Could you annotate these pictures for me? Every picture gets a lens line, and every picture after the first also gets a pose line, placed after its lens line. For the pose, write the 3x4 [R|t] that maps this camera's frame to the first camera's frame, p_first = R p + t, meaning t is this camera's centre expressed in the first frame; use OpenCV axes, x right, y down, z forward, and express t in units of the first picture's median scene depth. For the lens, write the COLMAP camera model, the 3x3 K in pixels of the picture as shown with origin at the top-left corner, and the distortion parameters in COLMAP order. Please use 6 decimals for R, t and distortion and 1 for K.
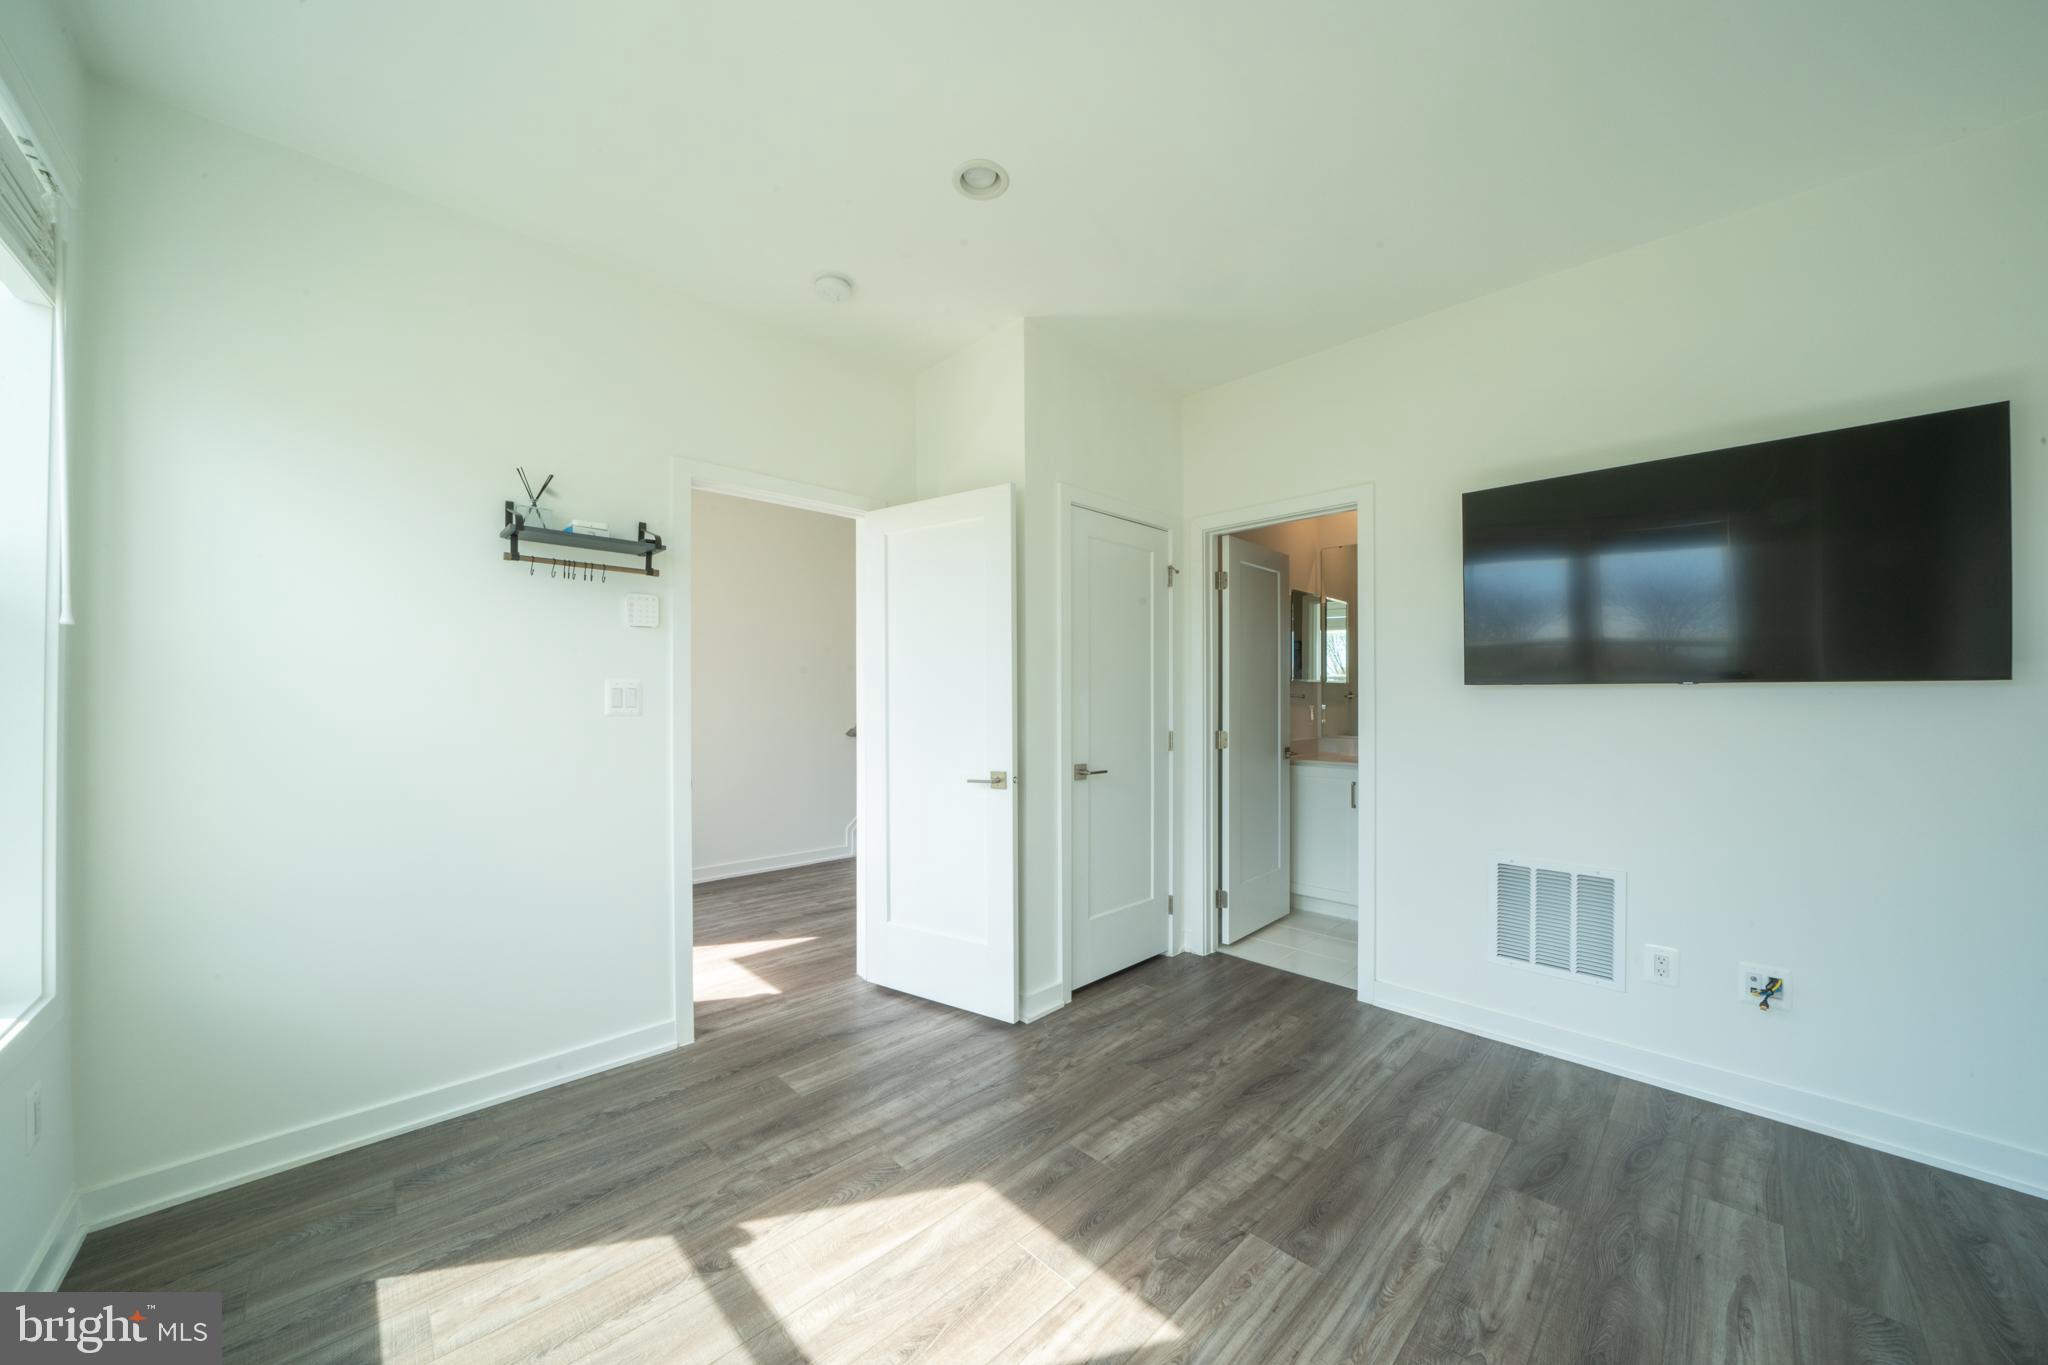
lens RADIAL K [[712.6, 0, 1013.2], [0, 712.6, 687.3], [0, 0, 1]] dist [-0.018176, 0.000522]
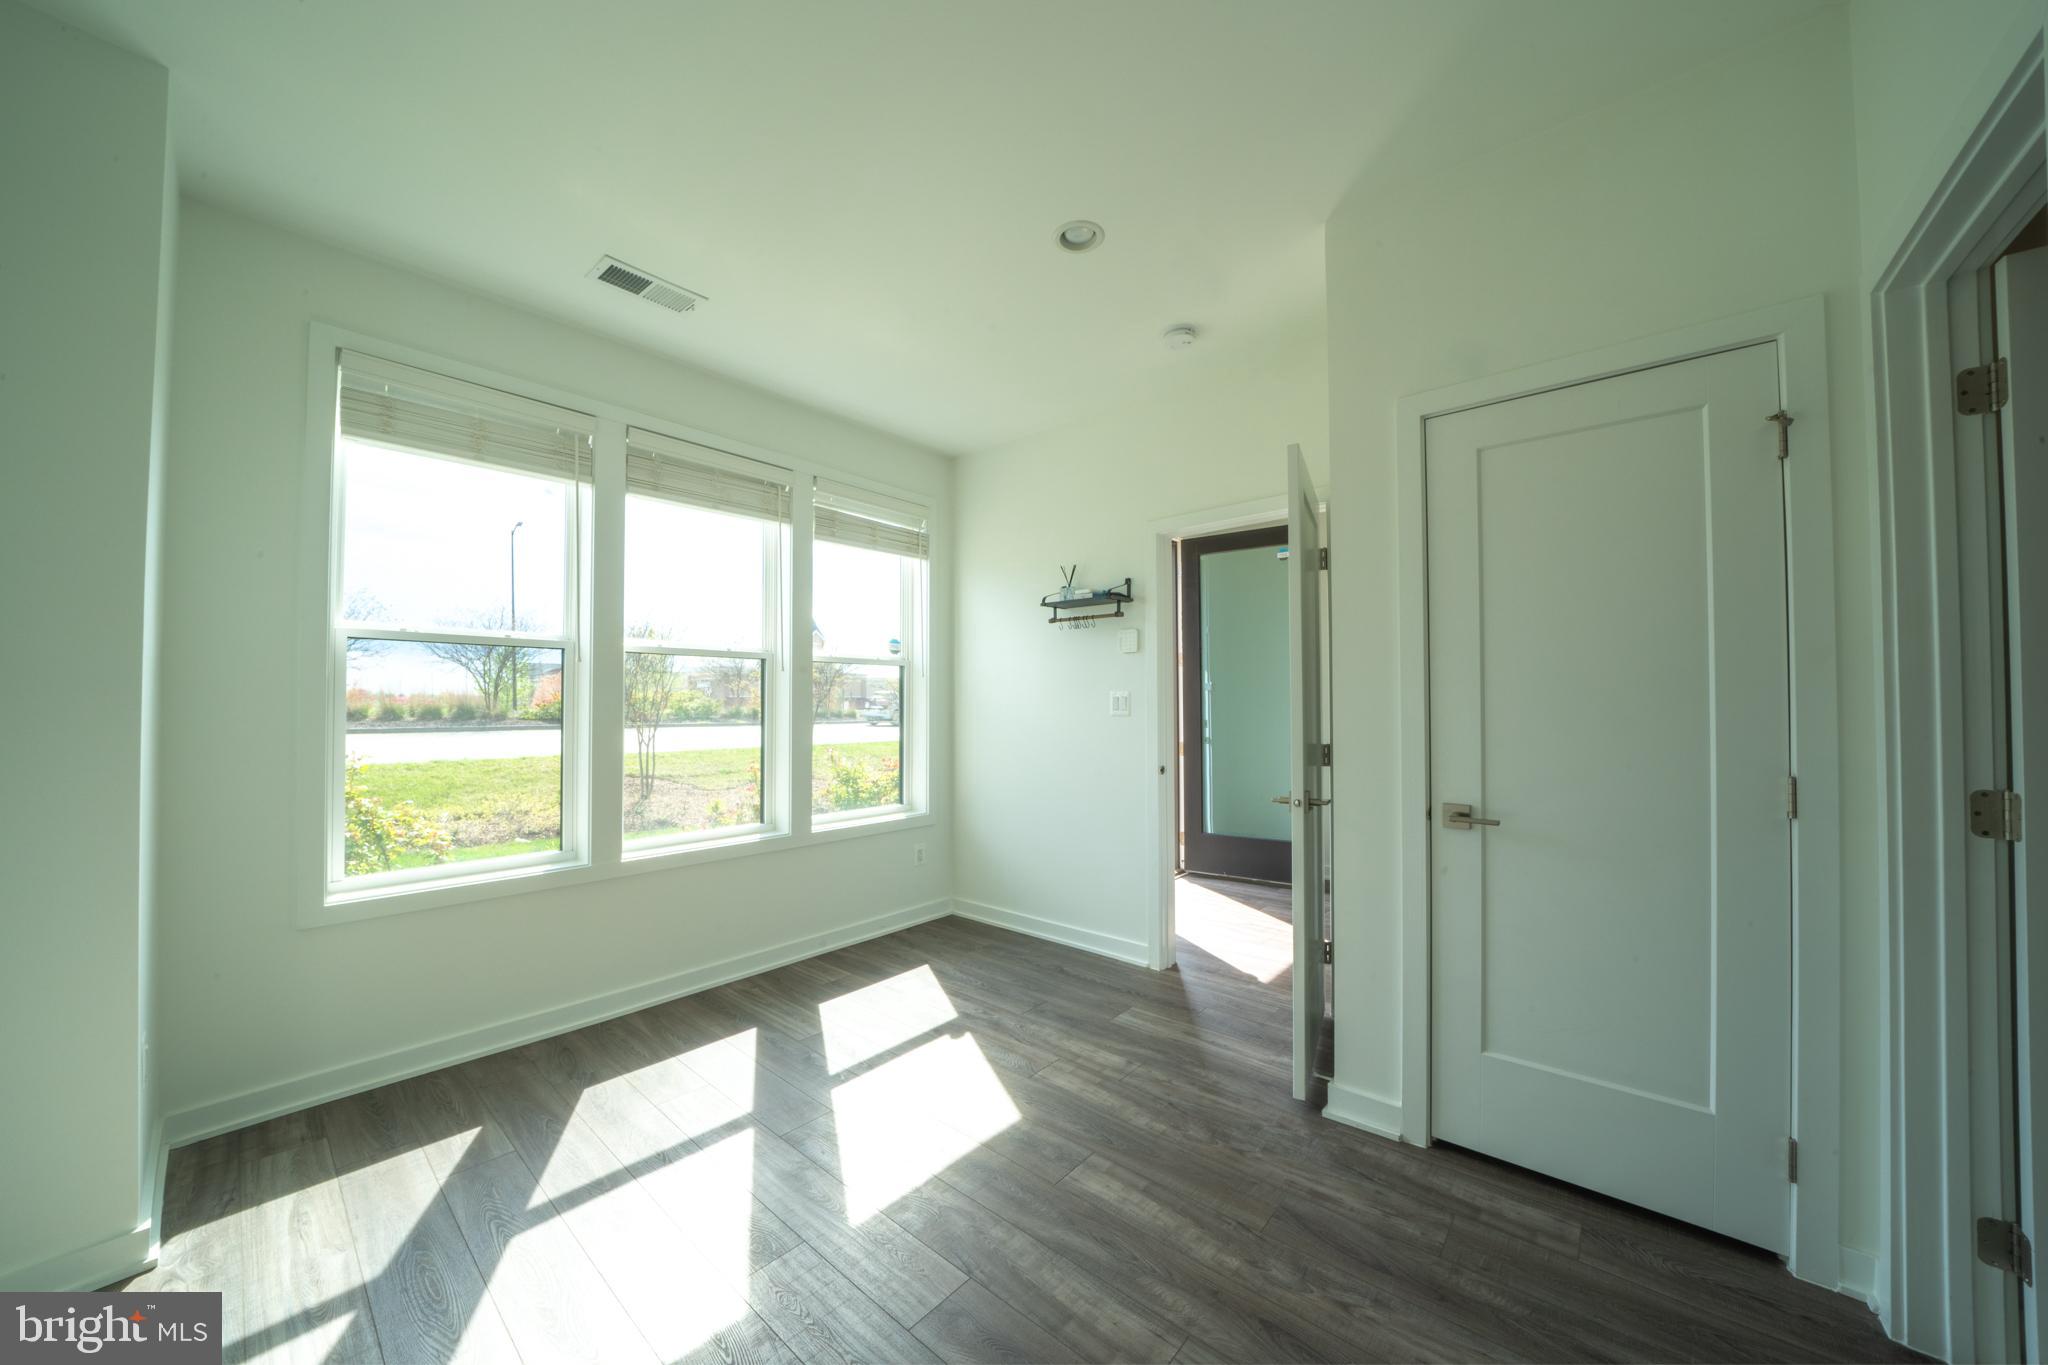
lens RADIAL K [[712.6, 0, 1025.1], [0, 712.6, 689.0], [0, 0, 1]] dist [-0.018176, 0.000522]
pose [[0.100952, -0.020711, -0.994676, 0.968905], [0.015967, 0.999688, -0.019194, 0.011064], [0.994763, -0.013945, 0.101252, 0.744515]]
